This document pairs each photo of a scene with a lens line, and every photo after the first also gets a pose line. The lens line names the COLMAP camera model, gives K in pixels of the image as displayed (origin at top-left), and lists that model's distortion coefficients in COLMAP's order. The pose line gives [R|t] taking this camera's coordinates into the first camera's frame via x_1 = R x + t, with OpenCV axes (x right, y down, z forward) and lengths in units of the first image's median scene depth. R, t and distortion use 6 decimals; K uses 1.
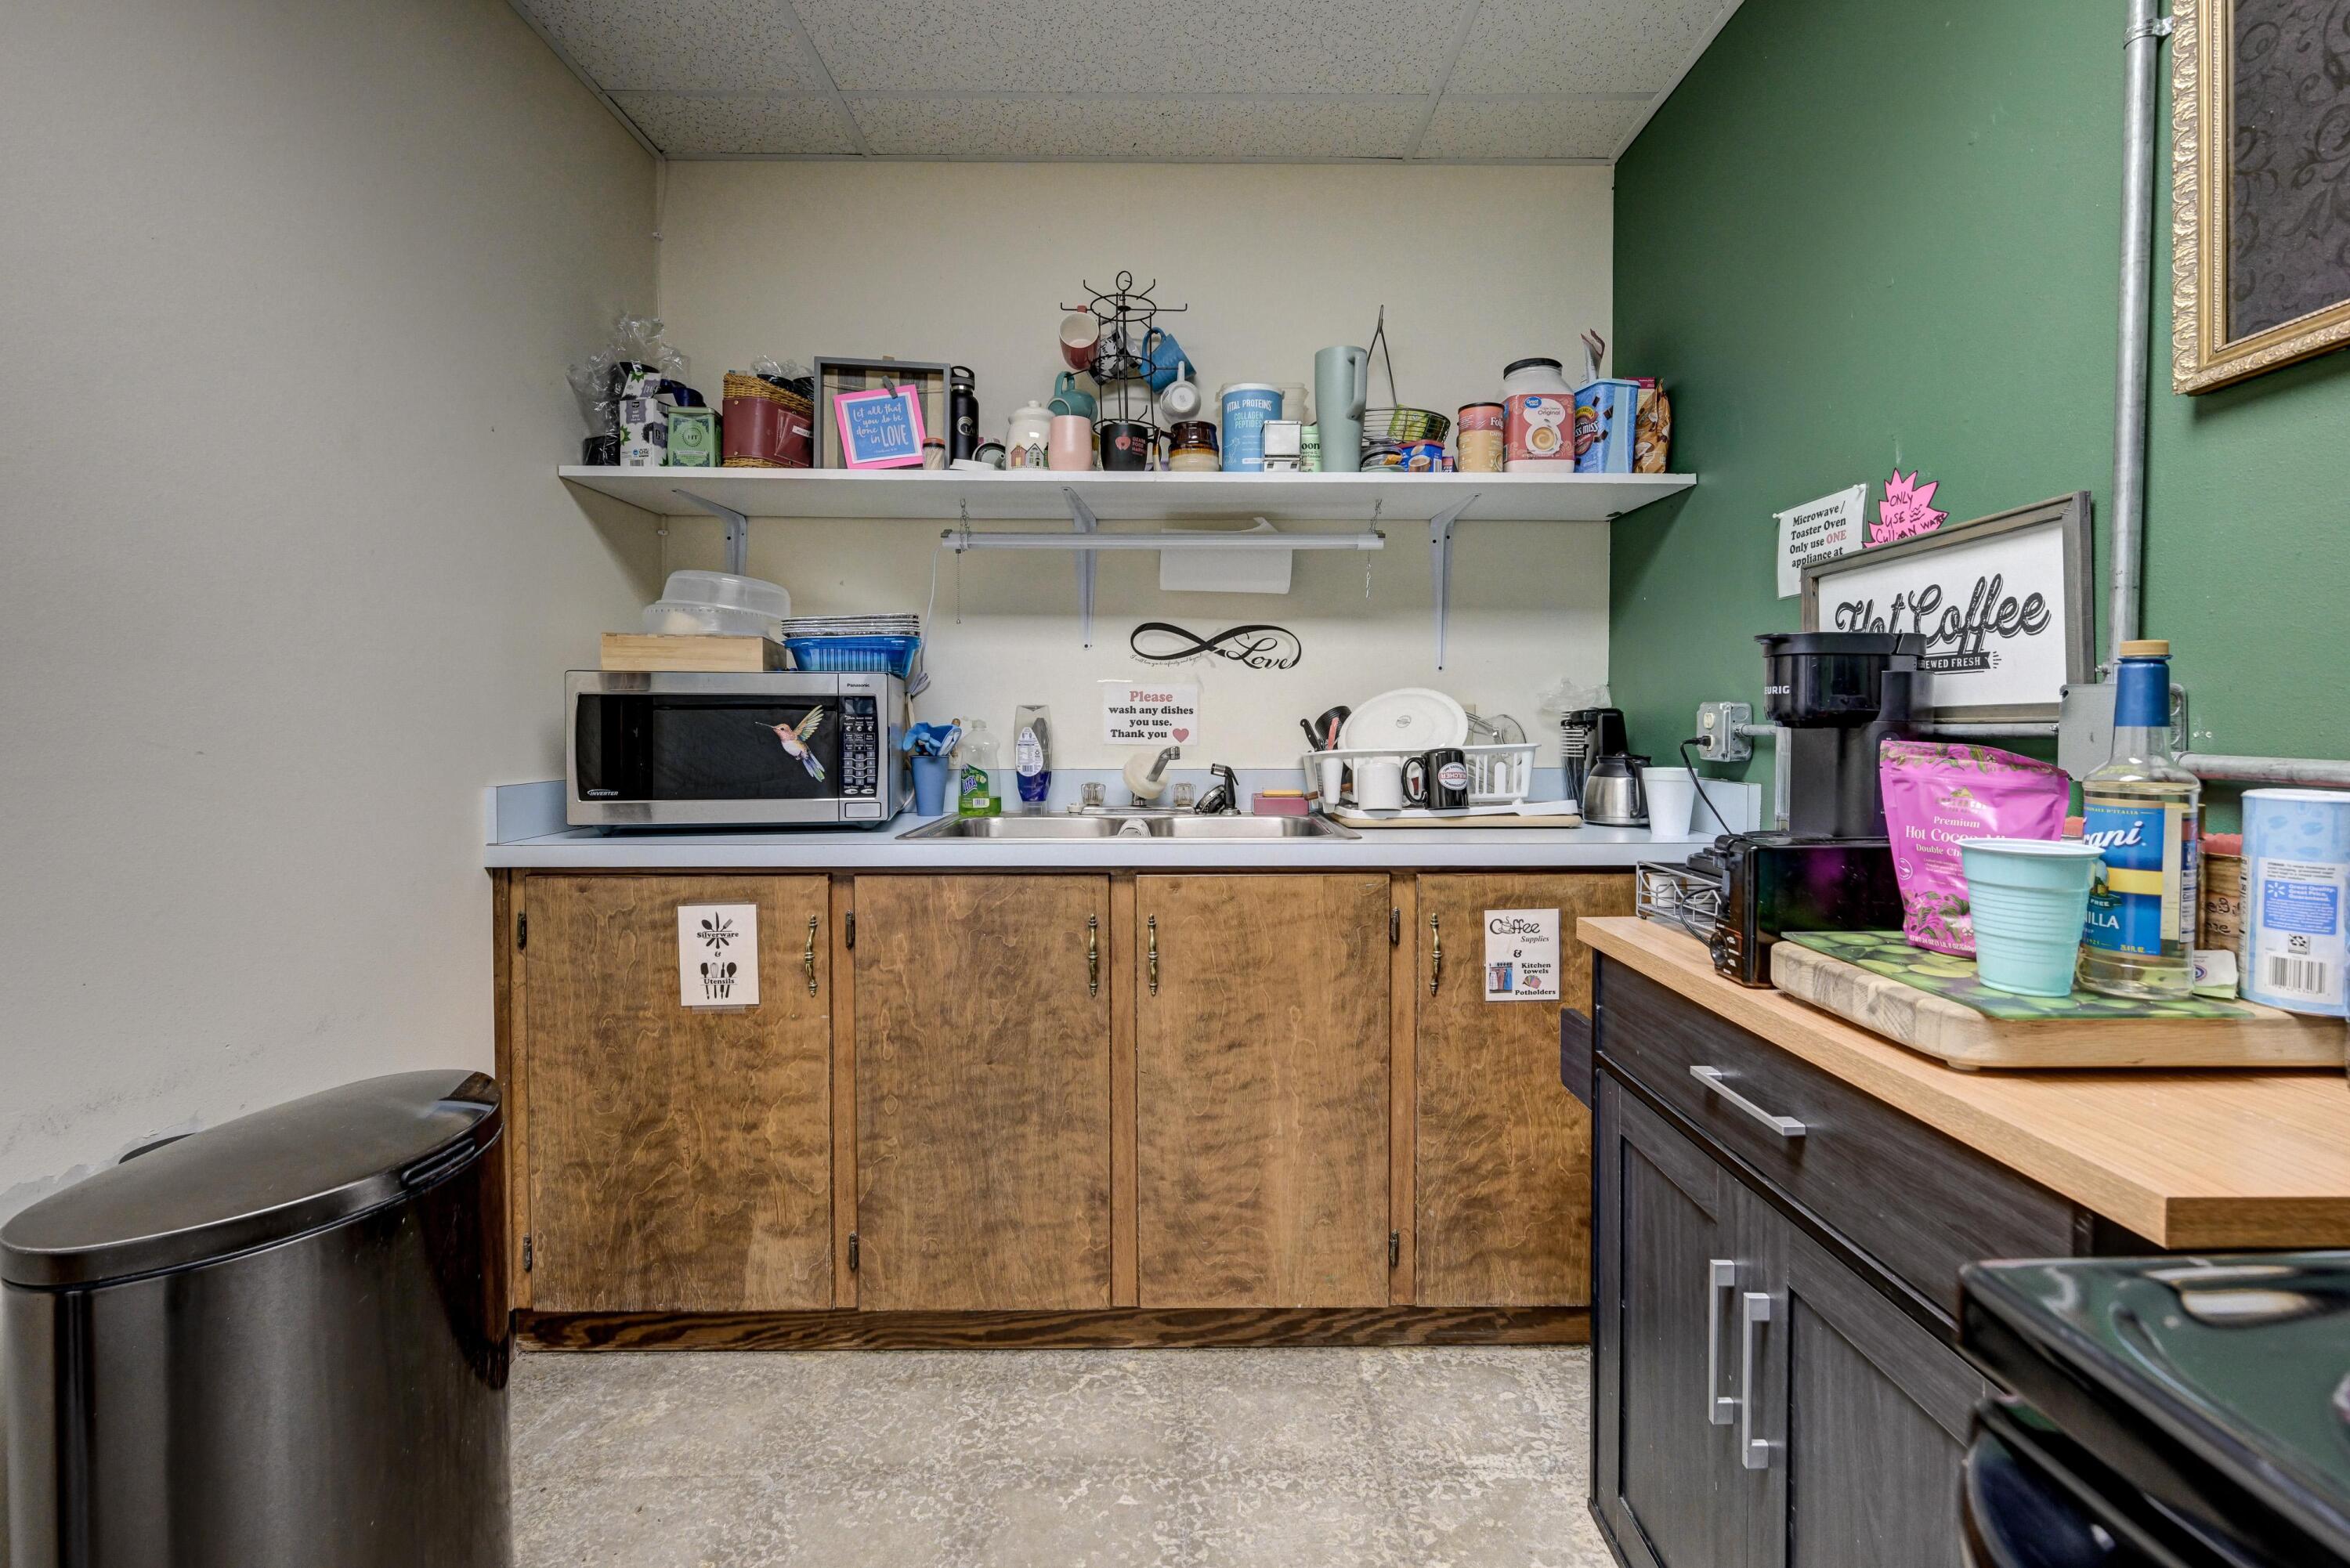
lens RADIAL K [[1046.7, 0, 1175.4], [0, 1046.7, 743.4], [0, 0, 1]] dist [-0.002031, 0.000496]
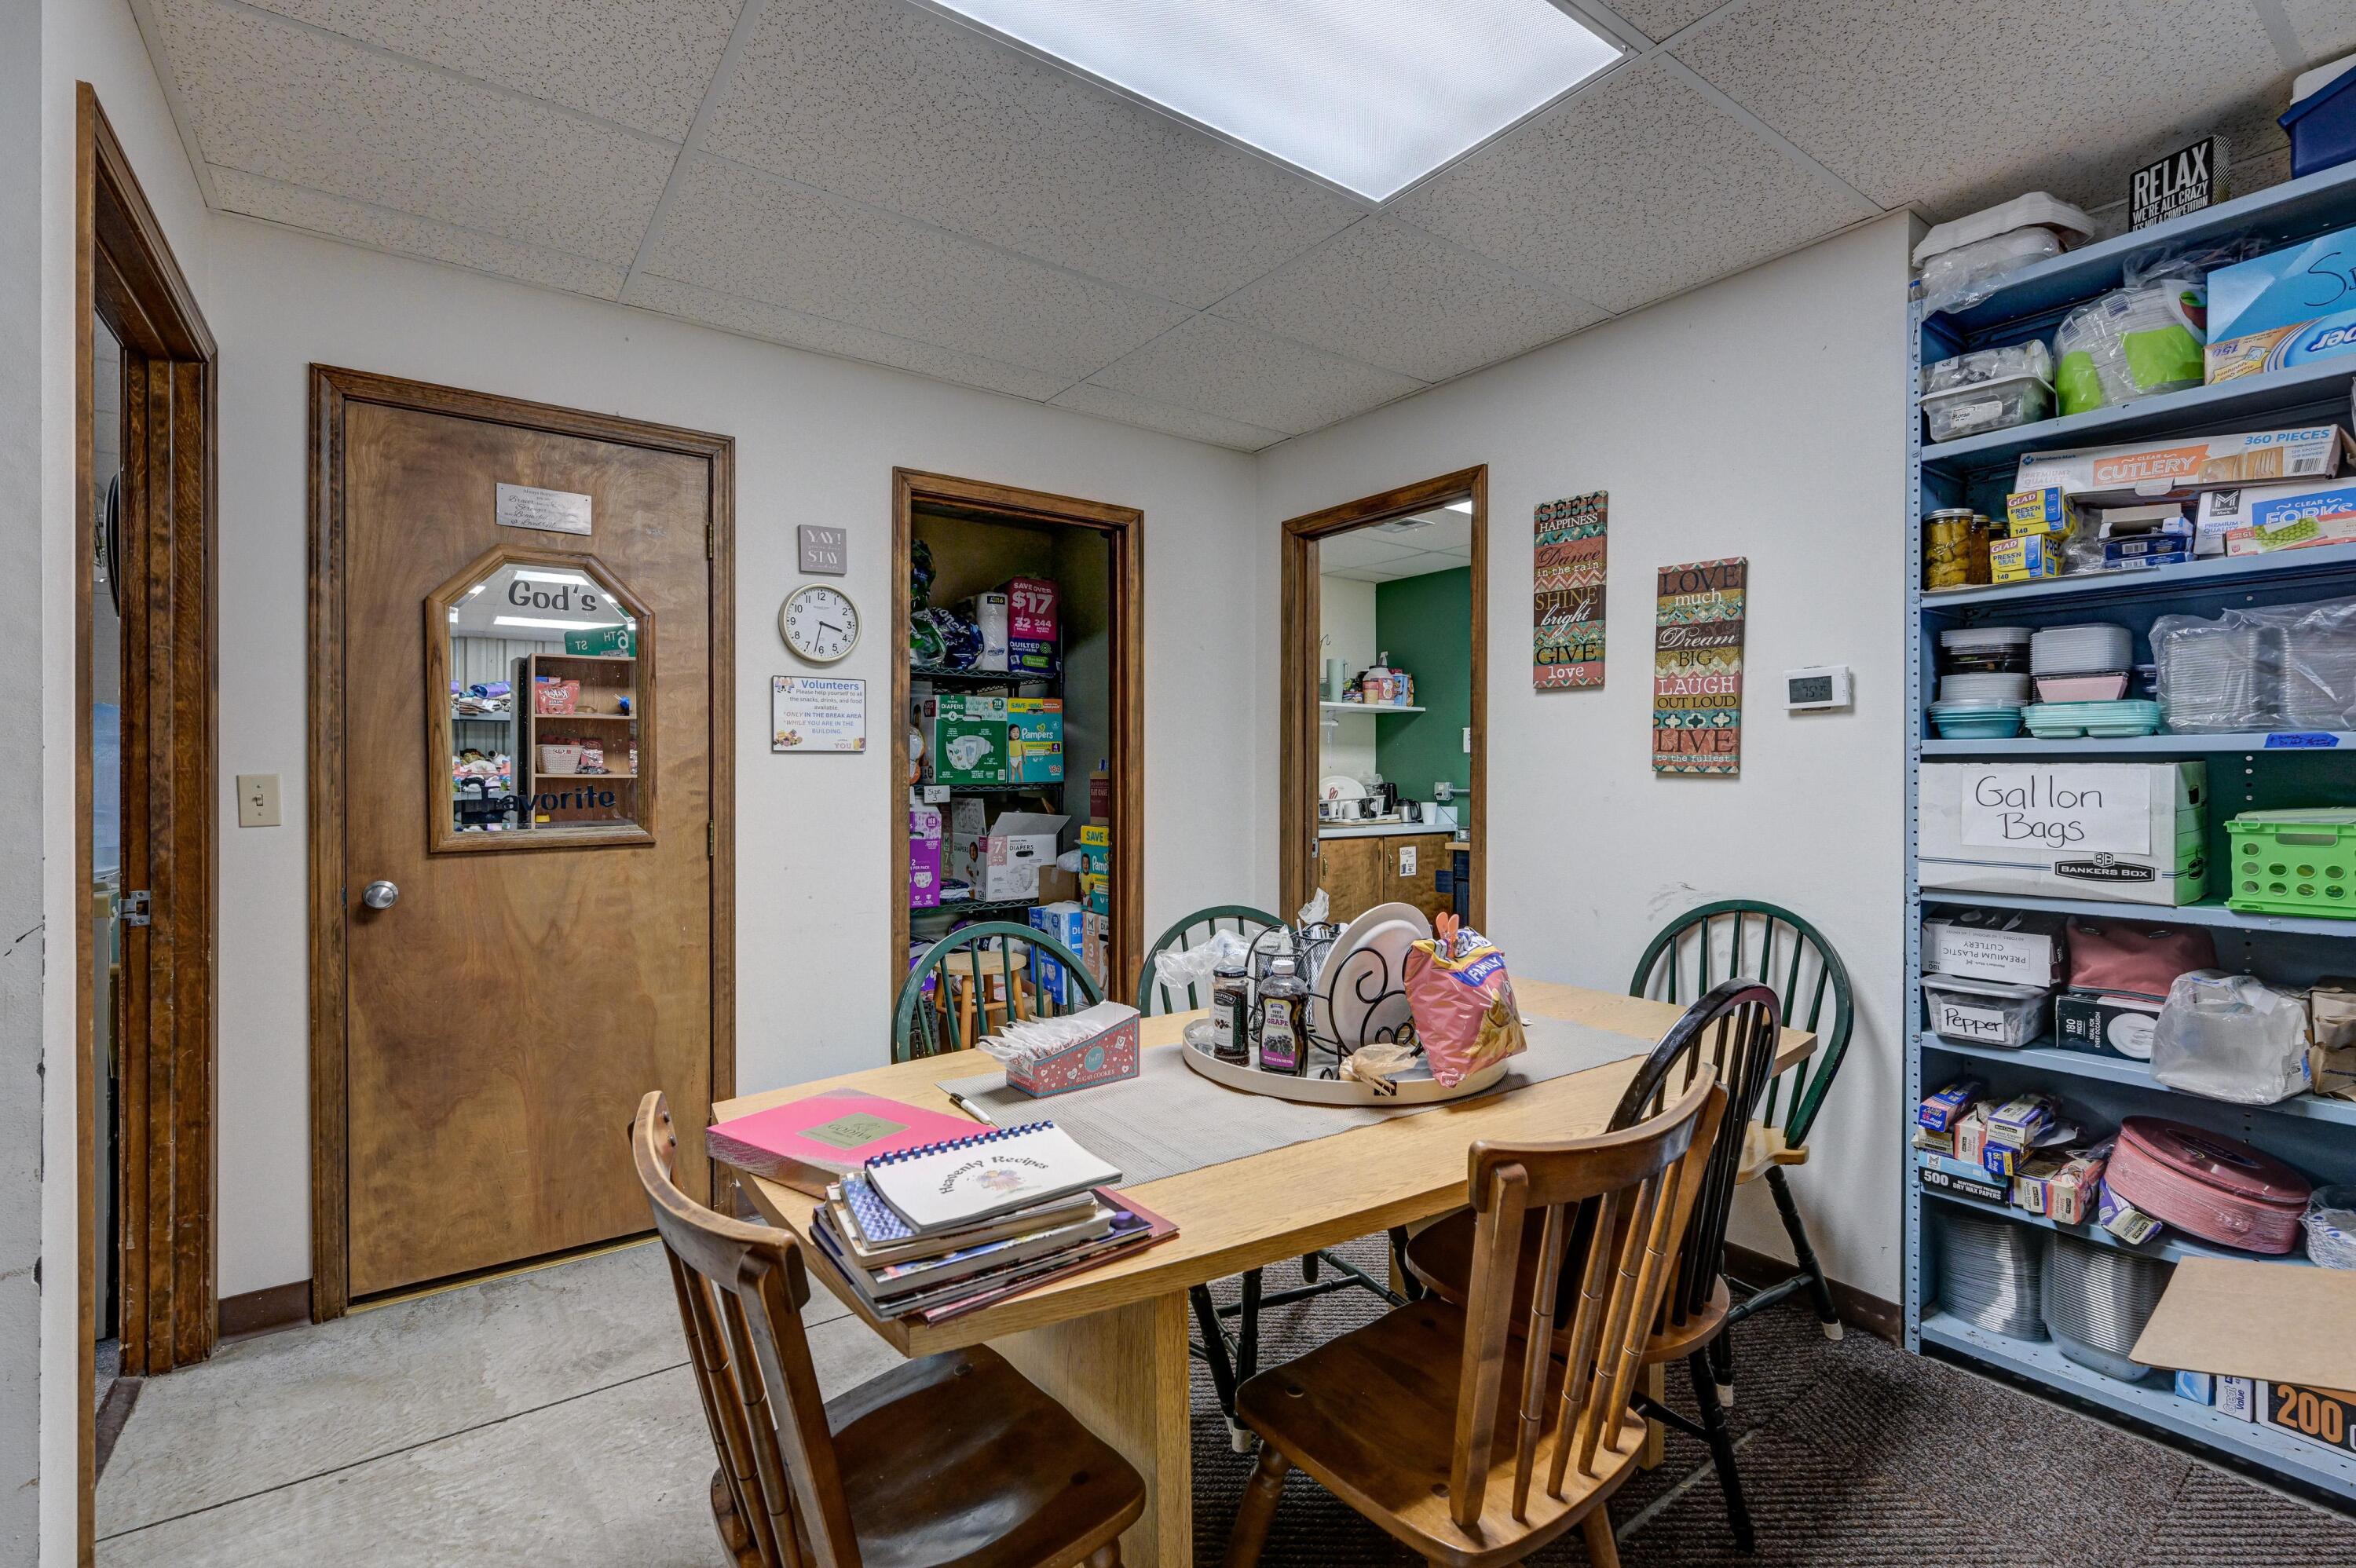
lens RADIAL K [[1061.8, 0, 1178.0], [0, 1061.8, 784.0], [0, 0, 1]] dist [-0.000421, 0.000028]
pose [[0.812931, -0.005634, 0.582333, -2.143281], [0.014046, 0.999852, -0.009934, -0.012596], [-0.582191, 0.016255, 0.812890, -1.246228]]
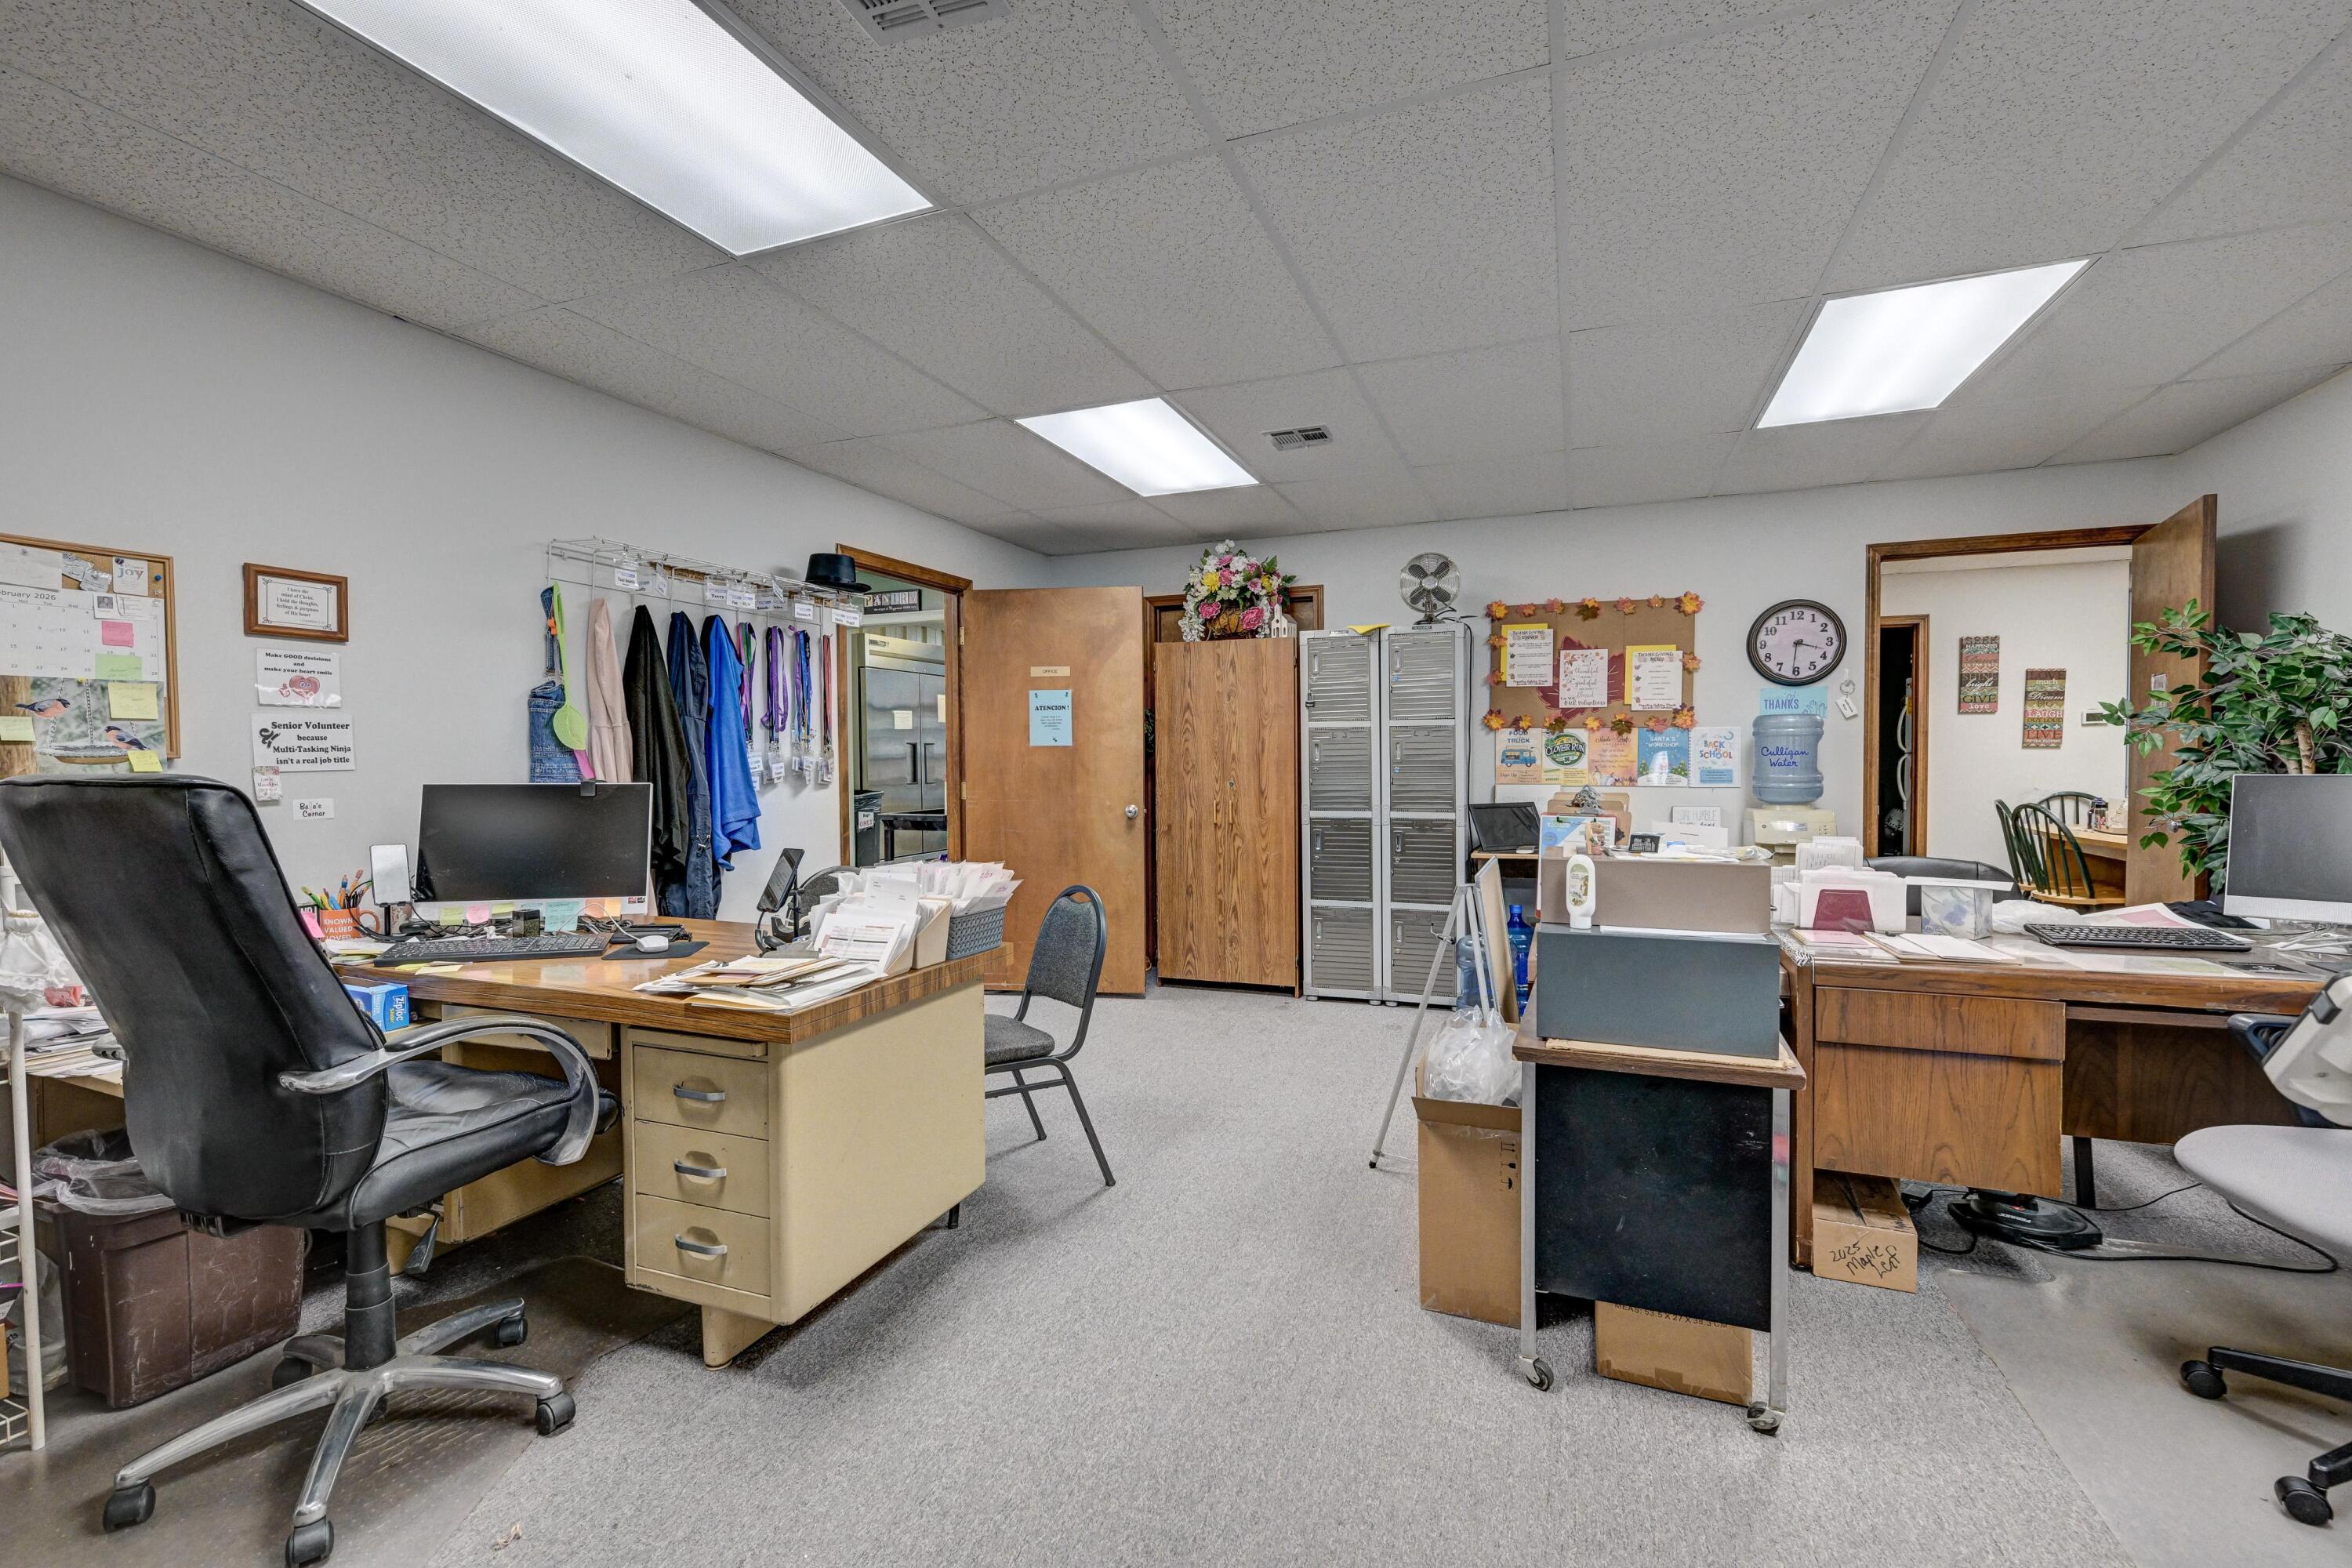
lens RADIAL K [[1026.8, 0, 1189.1], [0, 1026.8, 777.9], [0, 0, 1]] dist [0.000105, 0.000462]
pose [[0.366806, -0.021316, 0.930053, -5.415477], [0.029550, 0.999500, 0.011253, -0.052115], [-0.929828, 0.023355, 0.367252, 1.071061]]
